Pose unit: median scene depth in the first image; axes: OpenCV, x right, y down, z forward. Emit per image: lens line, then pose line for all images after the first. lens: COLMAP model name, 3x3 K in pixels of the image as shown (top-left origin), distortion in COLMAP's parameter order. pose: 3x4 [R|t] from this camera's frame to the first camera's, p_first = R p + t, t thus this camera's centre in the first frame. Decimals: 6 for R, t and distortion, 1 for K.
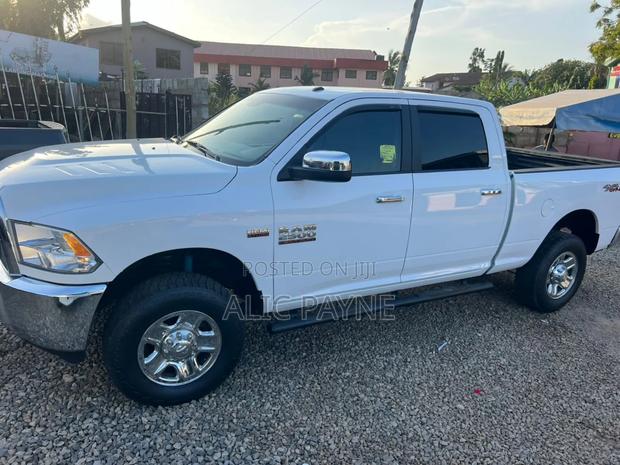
lens RADIAL K [[467.1, 0, 309.0], [0, 467.1, 234.1], [0, 0, 1]] dist [0.046438, -0.054134]
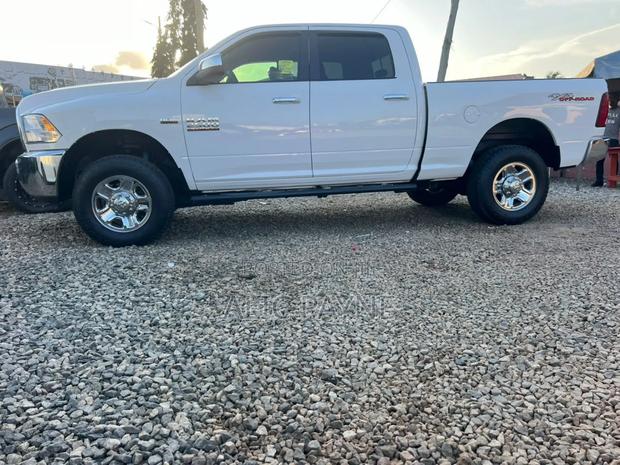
lens RADIAL K [[467.1, 0, 310.9], [0, 467.1, 232.4], [0, 0, 1]] dist [0.046438, -0.054134]
pose [[0.944111, -0.034385, -0.327830, 0.697770], [0.002526, 0.995270, -0.097114, 0.438931], [0.329618, 0.090859, 0.939732, -0.150476]]
